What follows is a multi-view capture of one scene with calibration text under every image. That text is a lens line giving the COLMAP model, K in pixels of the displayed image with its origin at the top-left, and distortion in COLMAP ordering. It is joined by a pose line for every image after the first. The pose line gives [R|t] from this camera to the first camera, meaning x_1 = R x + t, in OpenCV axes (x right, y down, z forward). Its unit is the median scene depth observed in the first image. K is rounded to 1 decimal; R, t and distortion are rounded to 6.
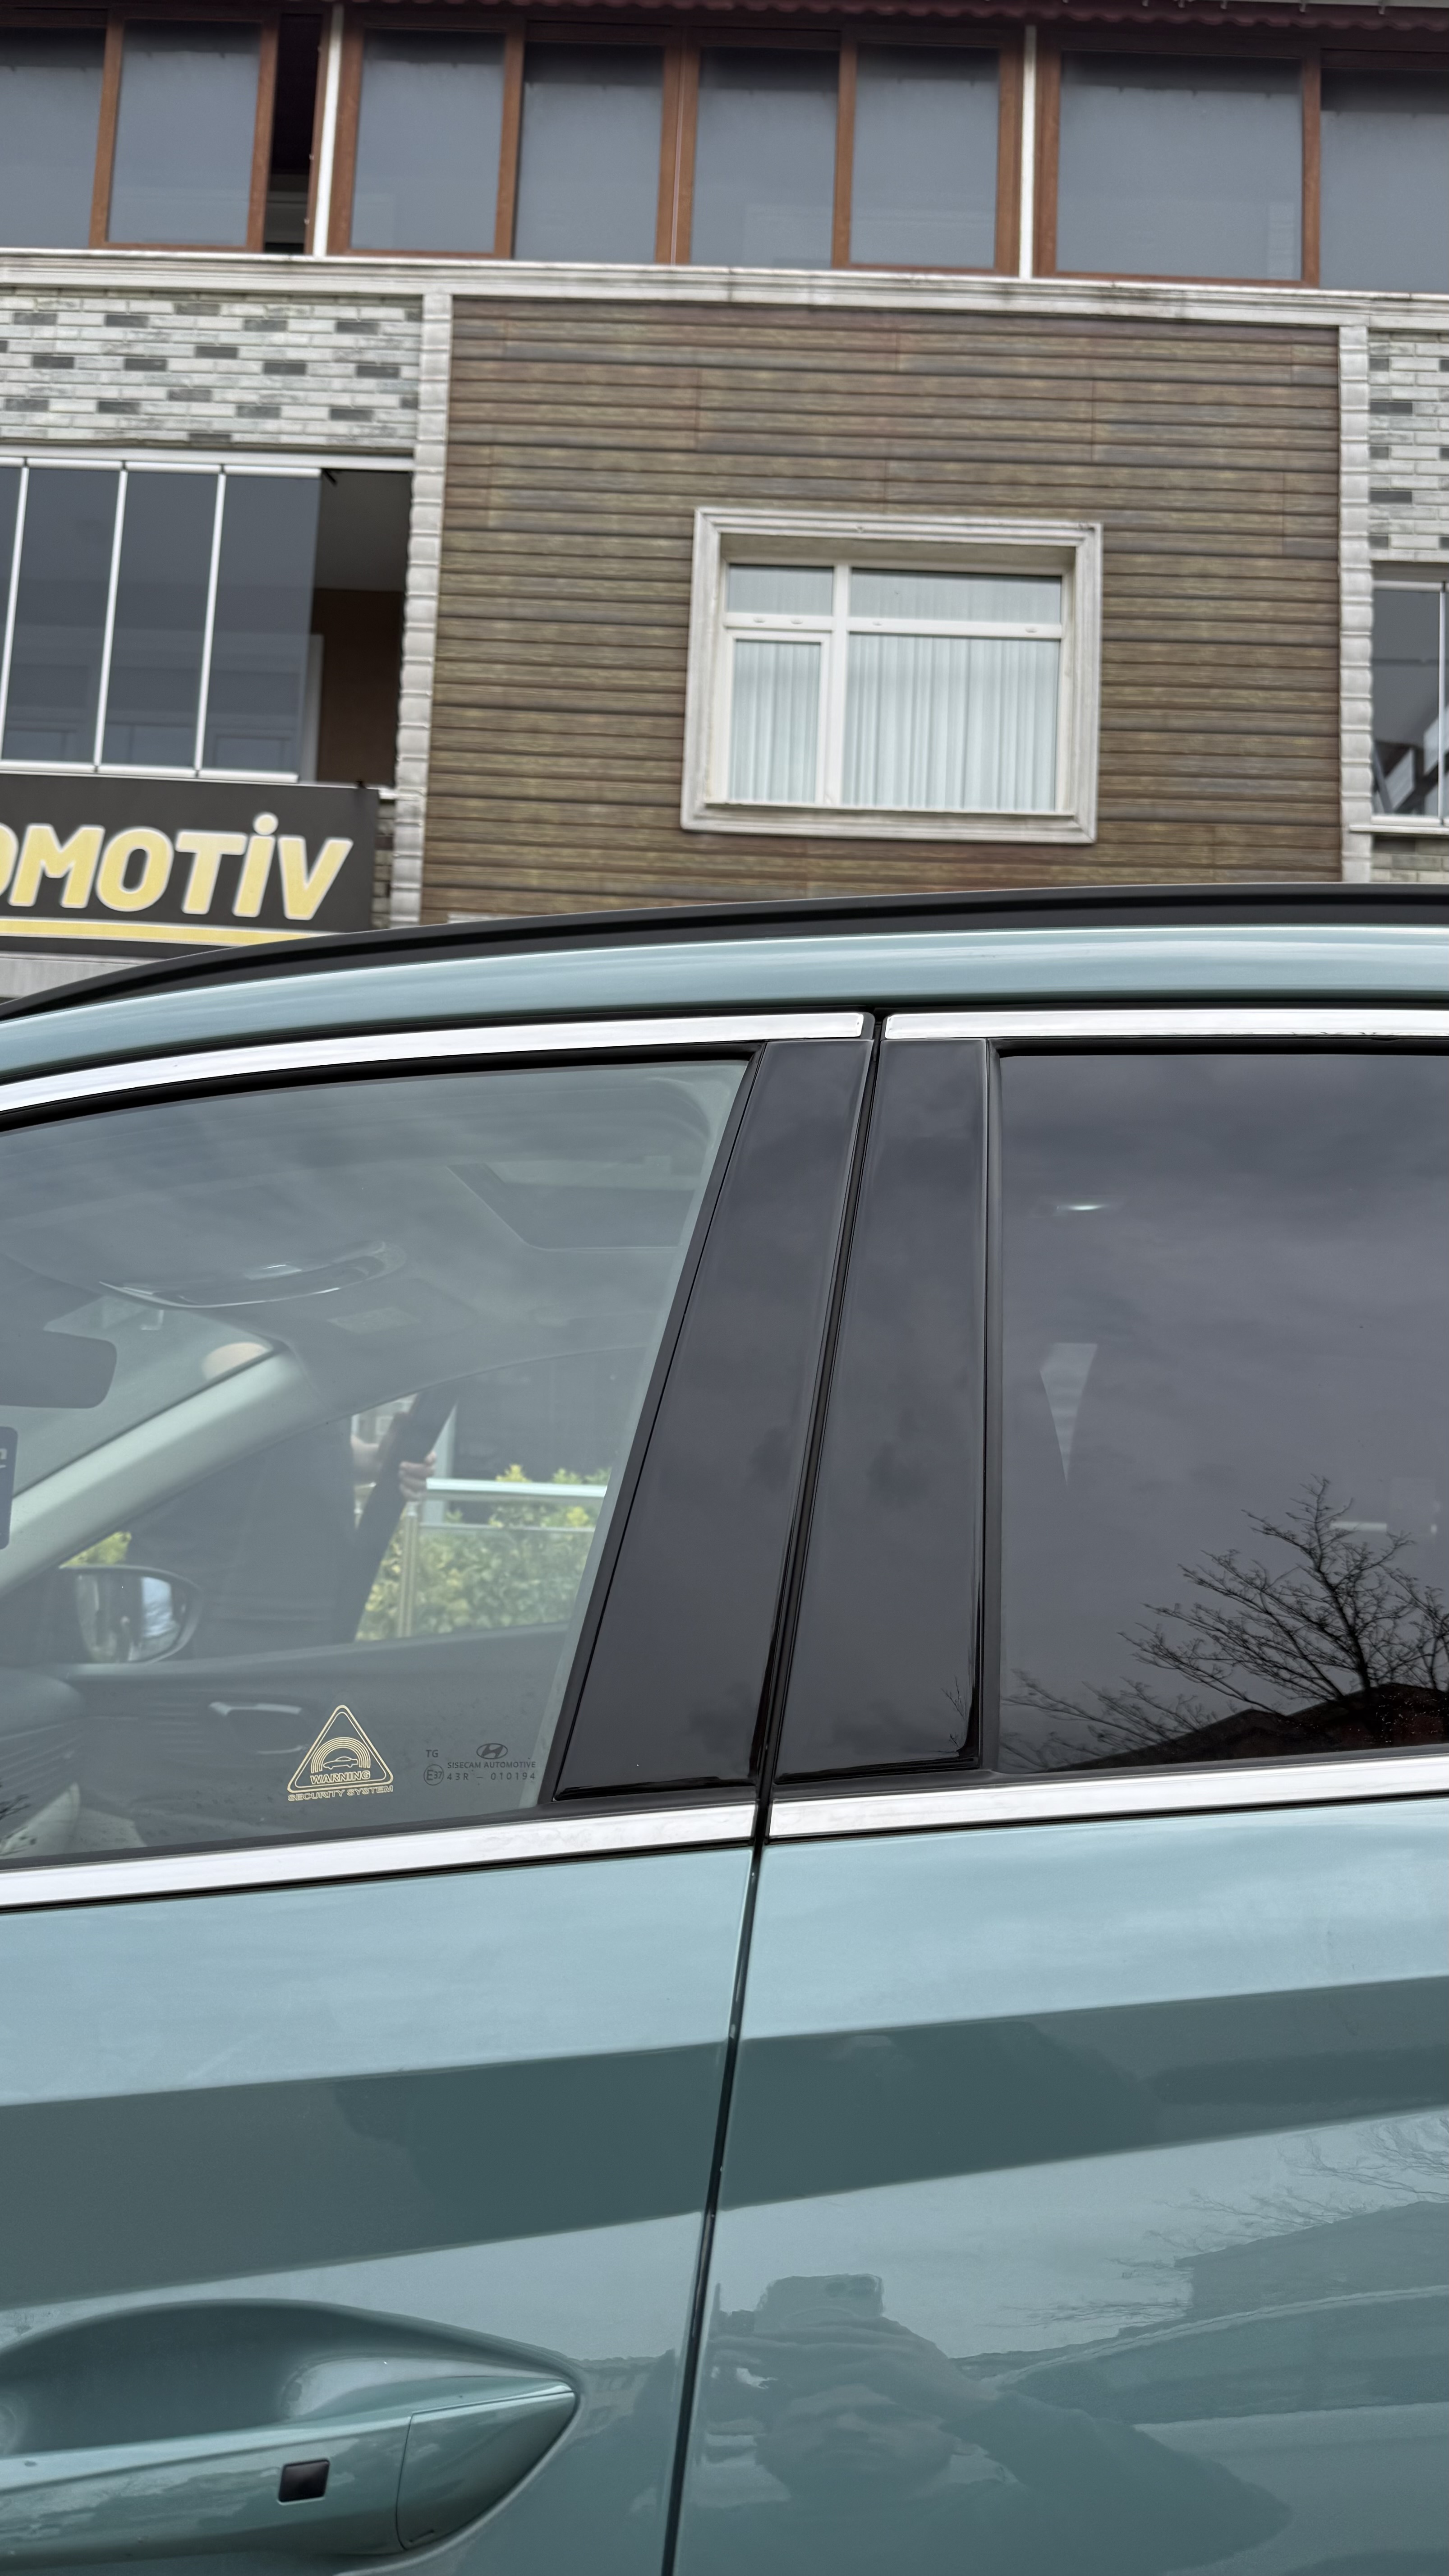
lens RADIAL K [[1815.9, 0, 724.5], [0, 1815.9, 1288.0], [0, 0, 1]] dist [0.005541, 0.000190]
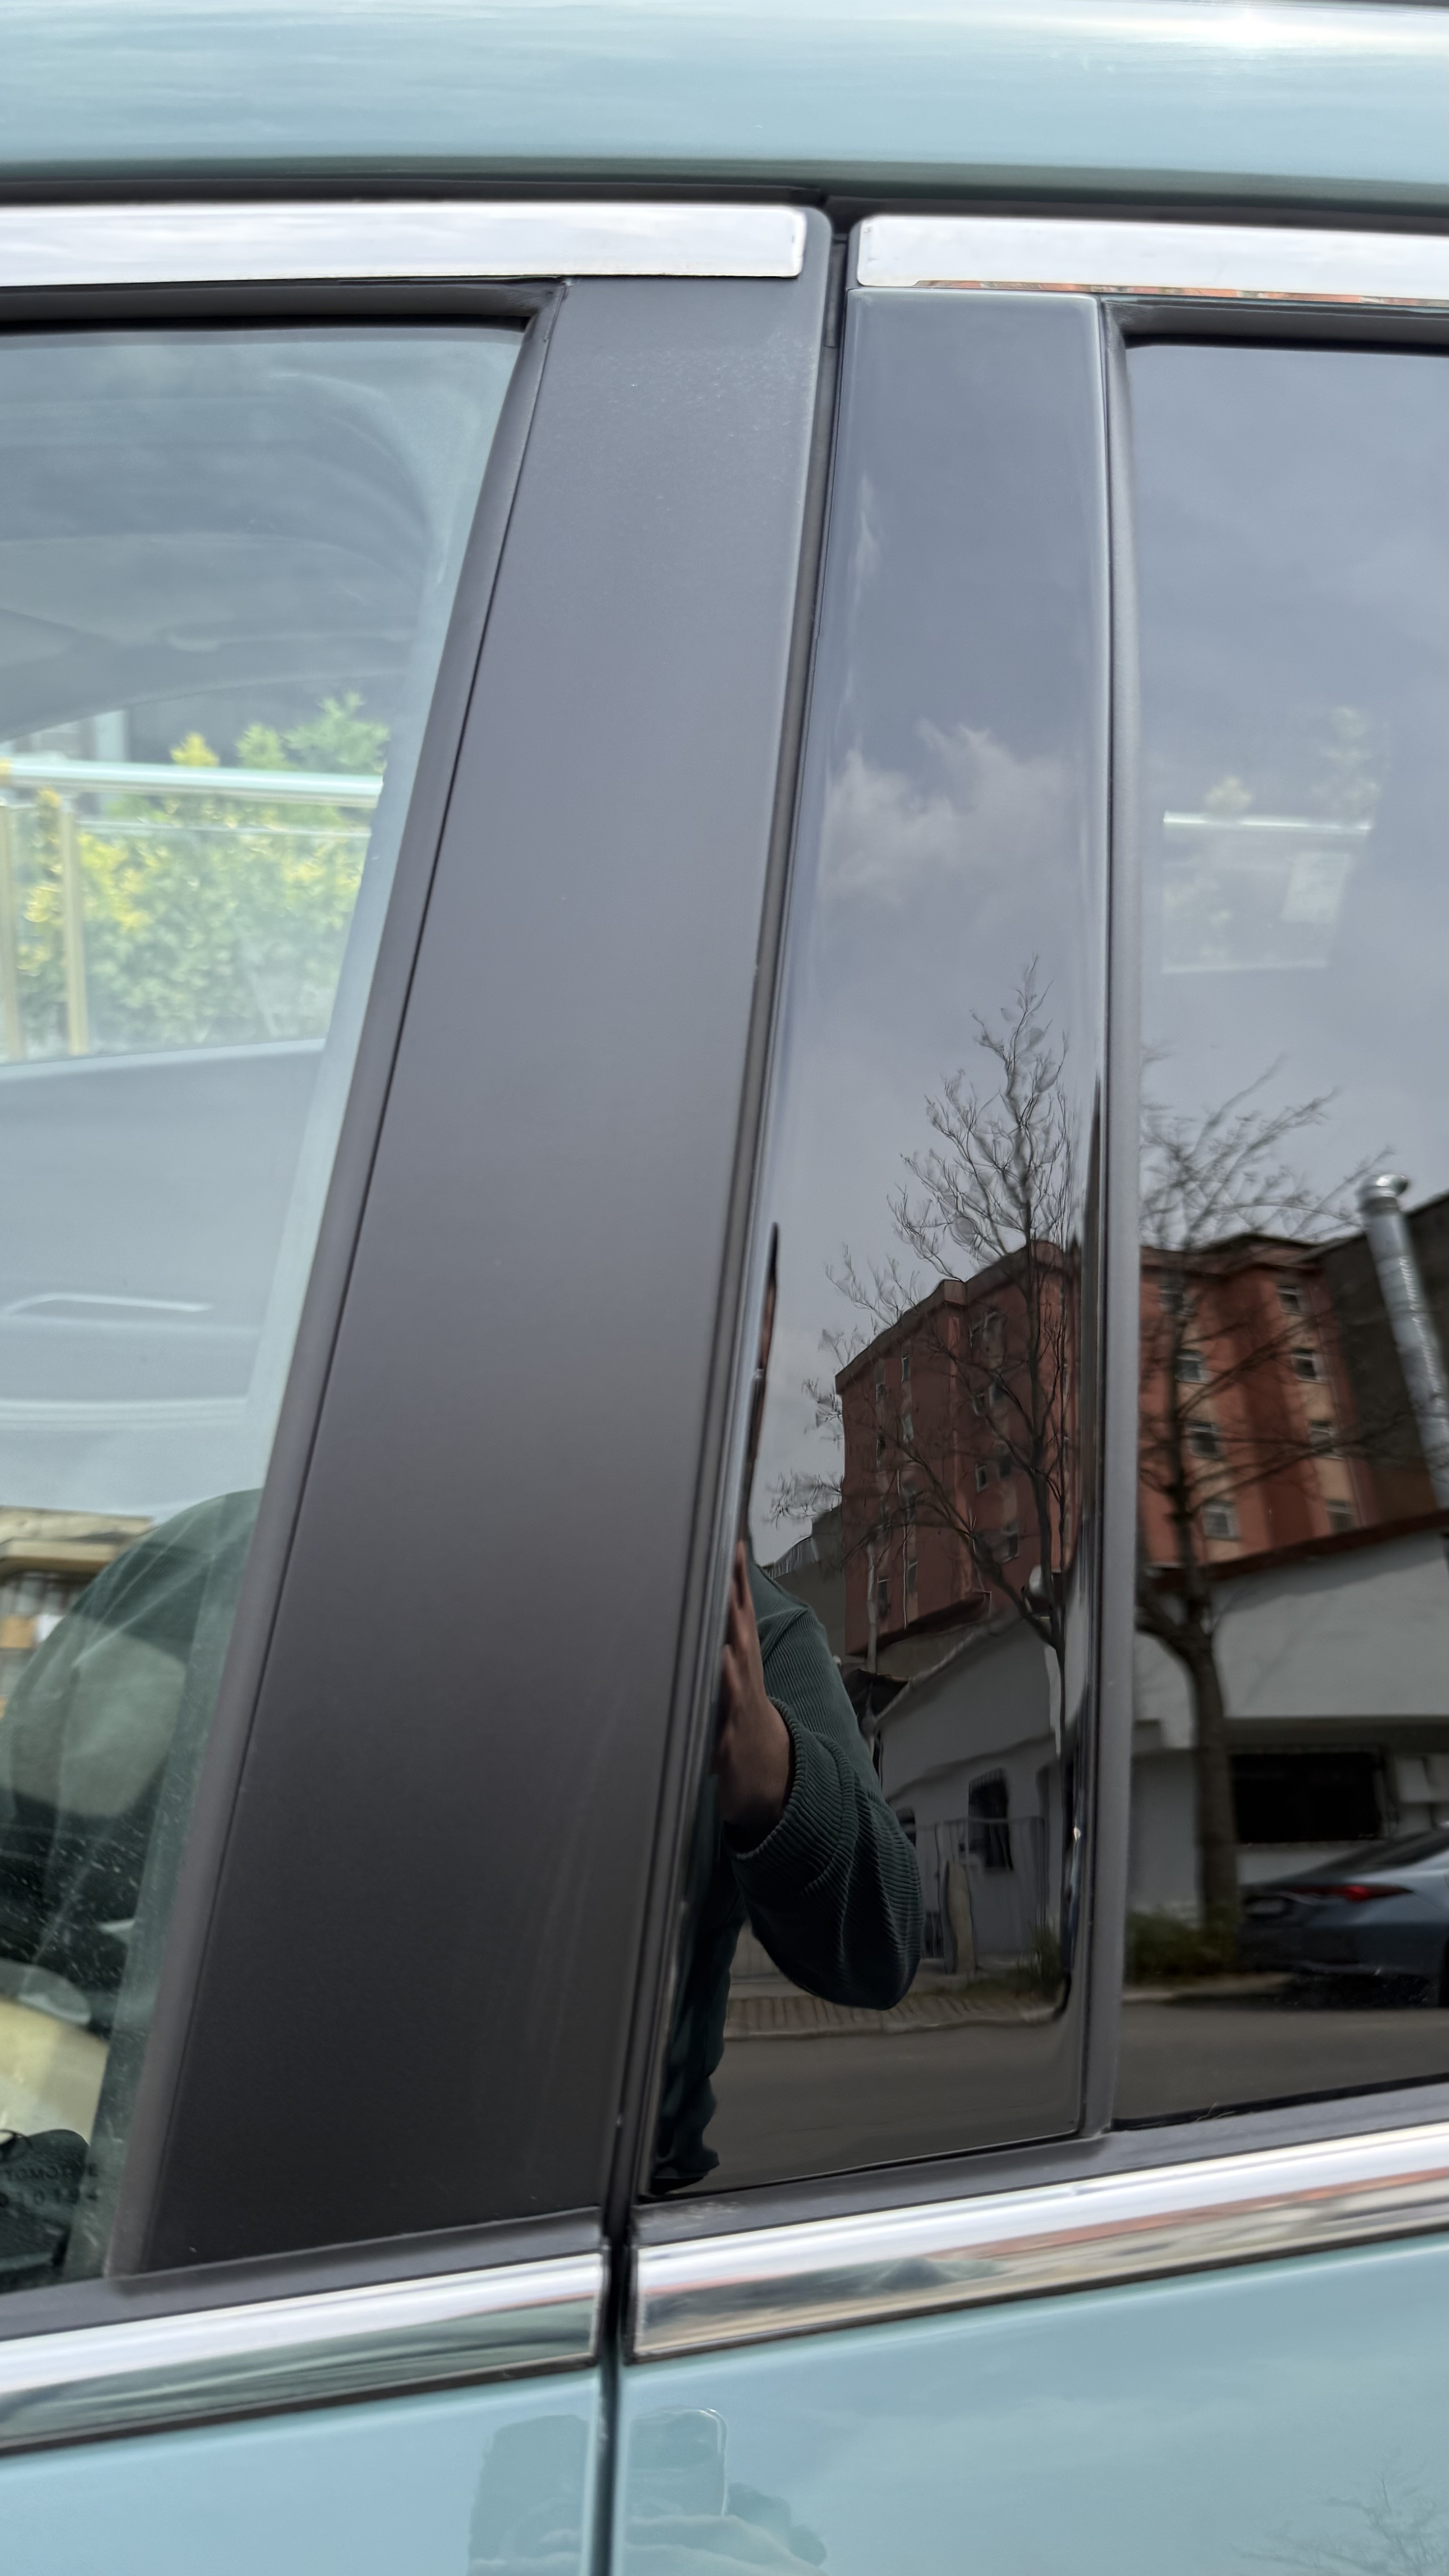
lens RADIAL K [[1808.4, 0, 708.0], [0, 1808.4, 1229.5], [0, 0, 1]] dist [-0.034585, 0.002569]
pose [[0.990668, -0.033994, 0.131986, -0.005699], [-0.021977, 0.915880, 0.400851, -0.101950], [-0.134510, -0.400011, 0.906586, 0.547509]]
